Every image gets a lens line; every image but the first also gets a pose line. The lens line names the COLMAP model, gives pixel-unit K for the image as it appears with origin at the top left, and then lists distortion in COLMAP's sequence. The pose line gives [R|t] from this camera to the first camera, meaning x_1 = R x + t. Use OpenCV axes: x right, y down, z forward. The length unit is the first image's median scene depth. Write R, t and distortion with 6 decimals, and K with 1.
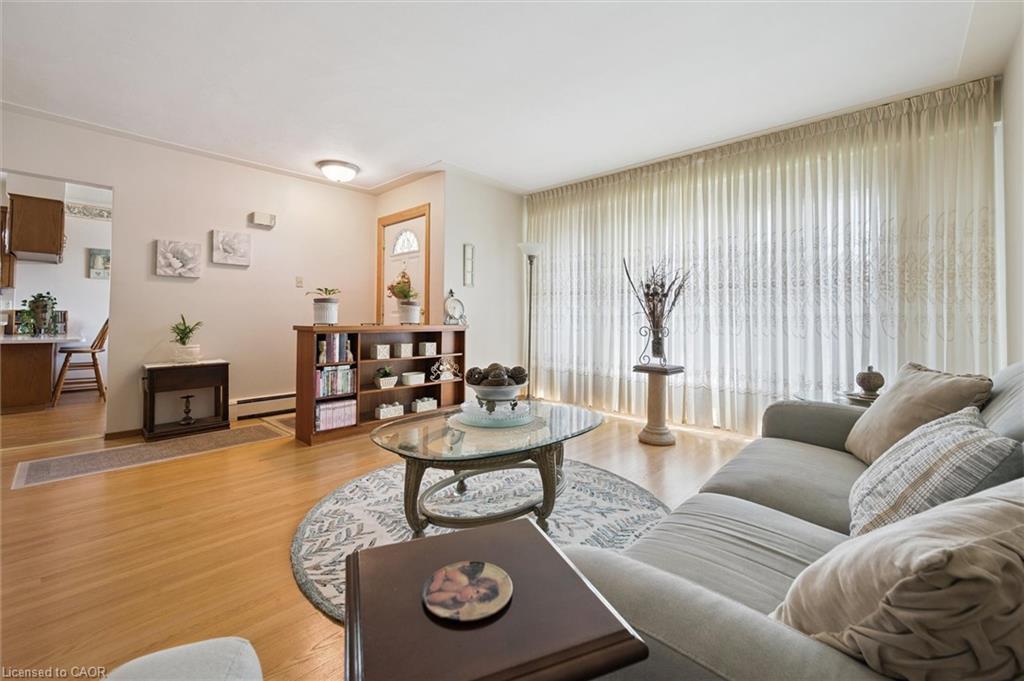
lens RADIAL K [[415.4, 0, 507.7], [0, 415.4, 307.4], [0, 0, 1]] dist [-0.001015, -0.000183]
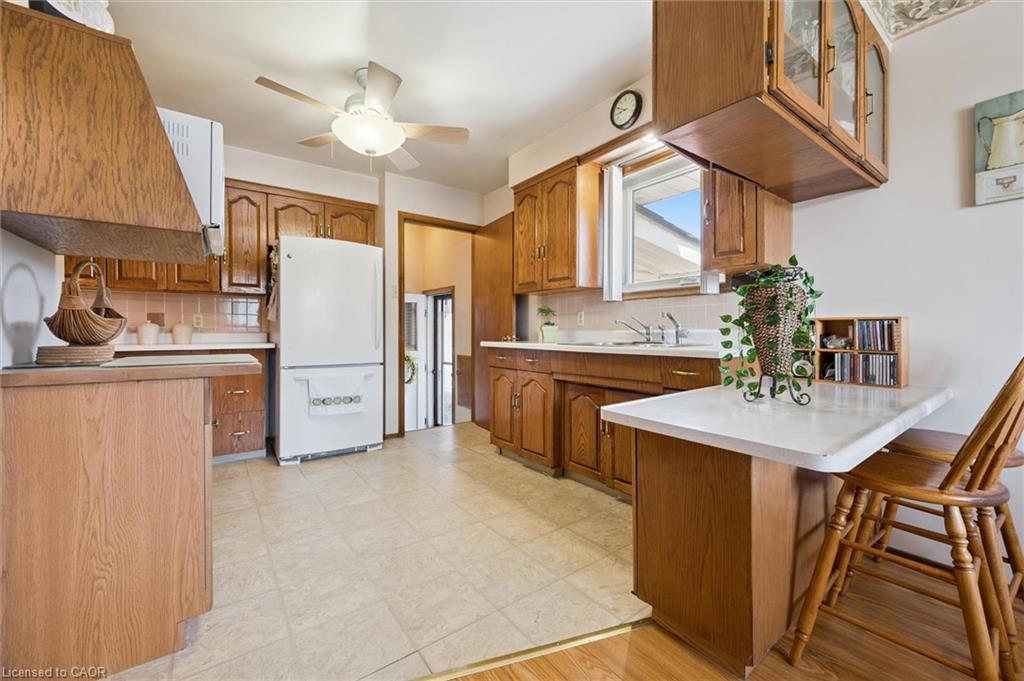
lens RADIAL K [[408.1, 0, 515.3], [0, 408.1, 334.8], [0, 0, 1]] dist [-0.000072, -0.000091]
pose [[-0.177044, 0.004840, -0.984191, -1.033654], [0.028877, 0.999583, -0.000279, 0.019801], [0.983779, -0.028470, -0.177110, 1.132986]]
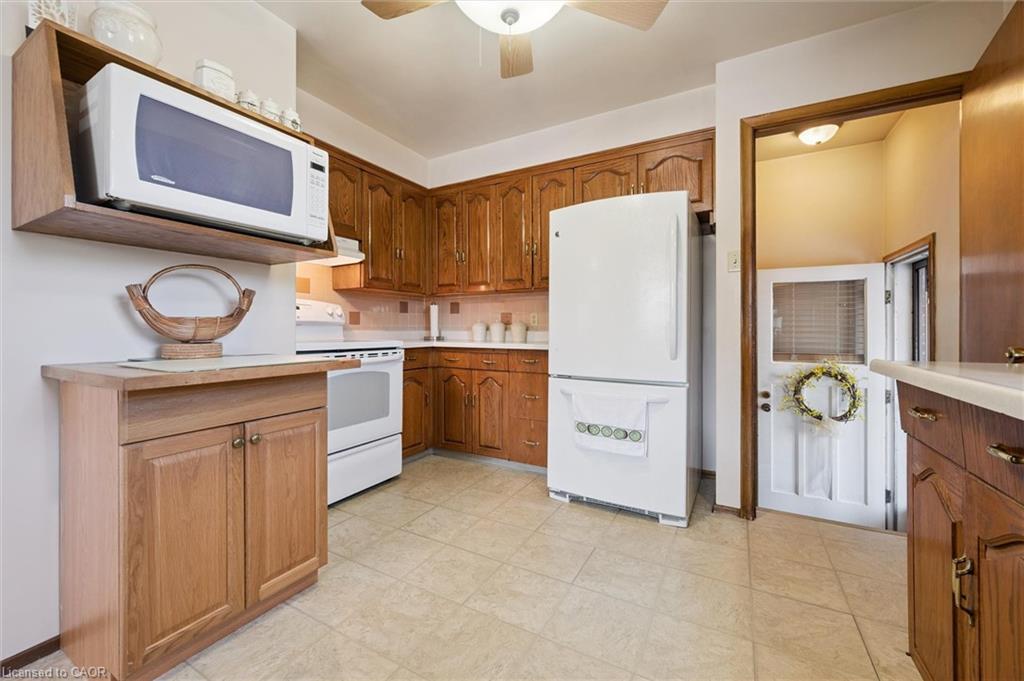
lens RADIAL K [[410.0, 0, 509.5], [0, 410.0, 328.5], [0, 0, 1]] dist [-0.001752, -0.000157]
pose [[-0.969415, -0.007254, -0.245321, -1.561427], [0.000597, 0.999491, -0.031912, 0.017792], [0.245427, -0.031082, -0.968917, 1.151265]]
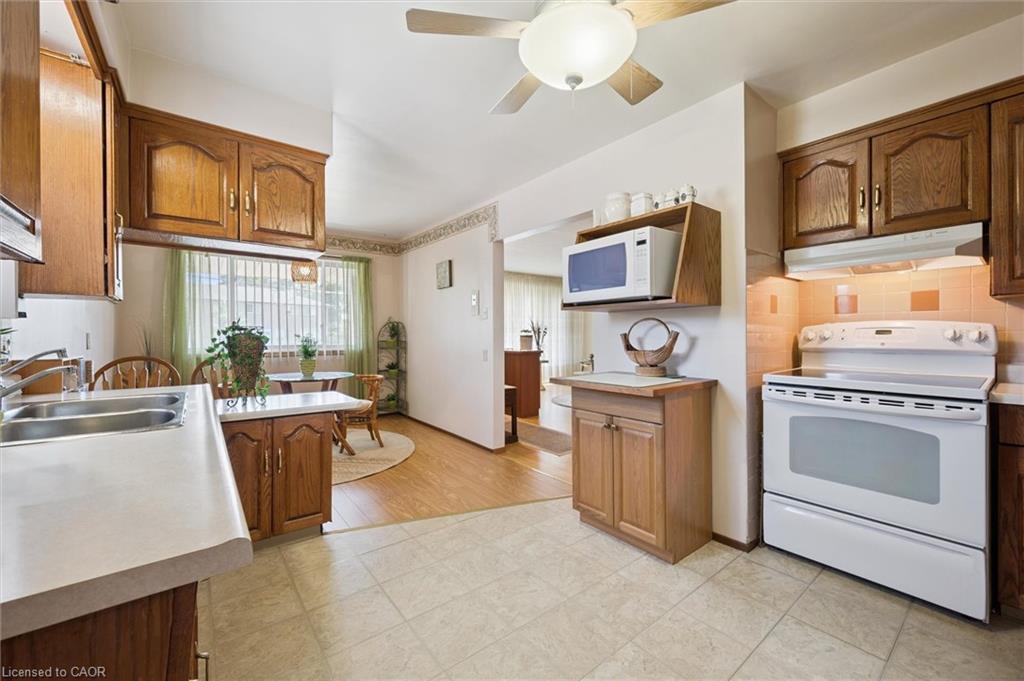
lens RADIAL K [[403.6, 0, 510.6], [0, 403.6, 338.6], [0, 0, 1]] dist [-0.000497, -0.000308]
pose [[0.156421, -0.016454, 0.987553, -2.064356], [-0.019347, 0.999618, 0.019719, -0.037326], [-0.987501, -0.022190, 0.156043, 0.780597]]
